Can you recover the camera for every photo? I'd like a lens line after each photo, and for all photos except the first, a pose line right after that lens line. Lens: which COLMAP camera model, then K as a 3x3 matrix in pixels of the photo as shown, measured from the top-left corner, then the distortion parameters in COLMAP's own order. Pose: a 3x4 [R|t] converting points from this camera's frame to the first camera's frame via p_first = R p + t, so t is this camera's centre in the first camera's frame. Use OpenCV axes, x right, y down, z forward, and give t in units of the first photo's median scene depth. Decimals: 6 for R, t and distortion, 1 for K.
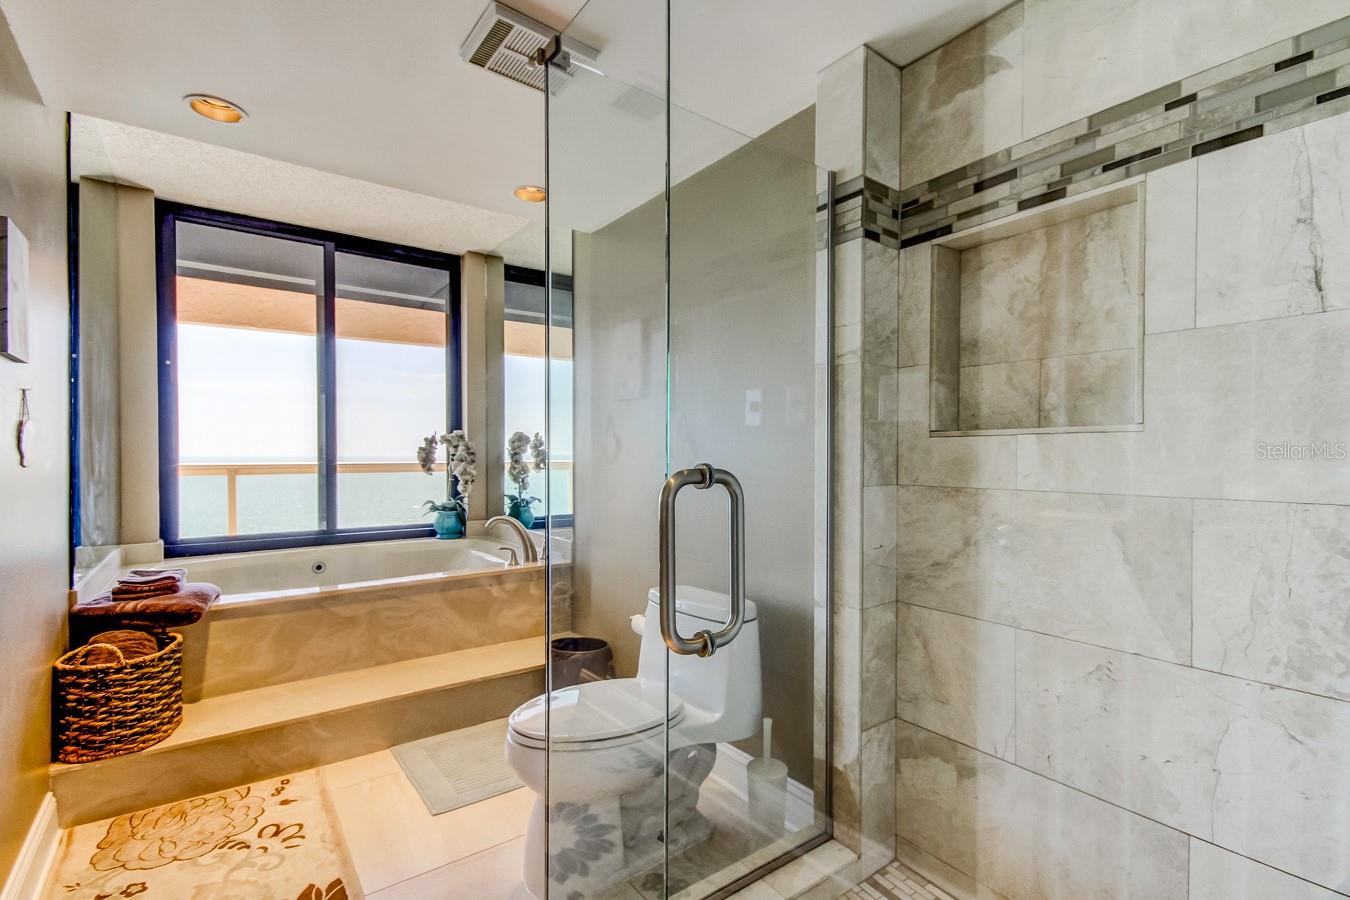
lens RADIAL K [[624.3, 0, 688.5], [0, 624.3, 467.3], [0, 0, 1]] dist [0.015221, -0.001158]
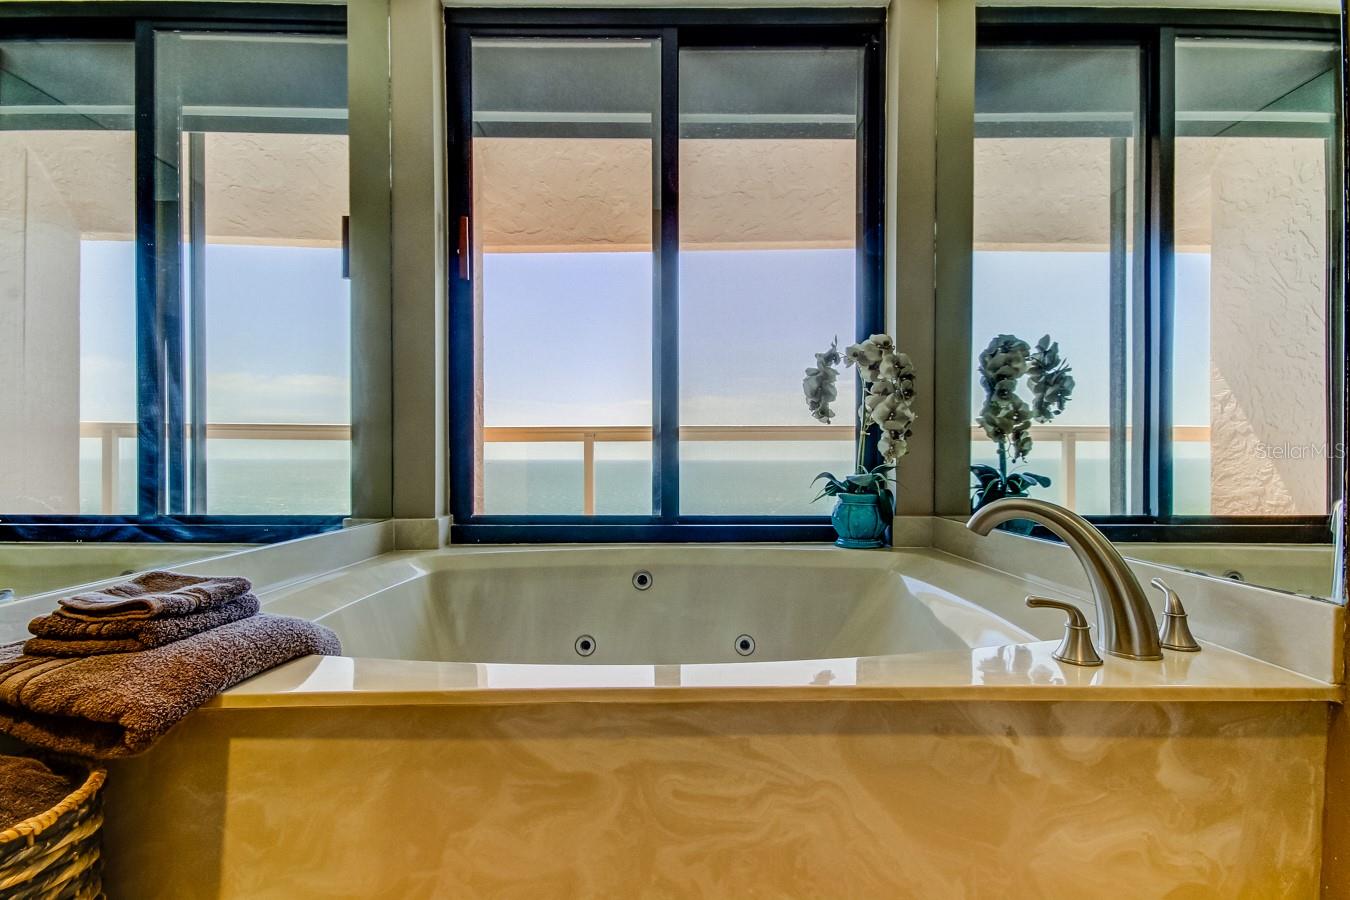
lens RADIAL K [[624.3, 0, 675.9], [0, 624.3, 454.0], [0, 0, 1]] dist [0.015221, -0.001158]
pose [[0.799620, -0.004066, -0.600492, -0.202064], [-0.011854, 0.999675, -0.022554, 0.052600], [0.600389, 0.025153, 0.799313, 0.514184]]
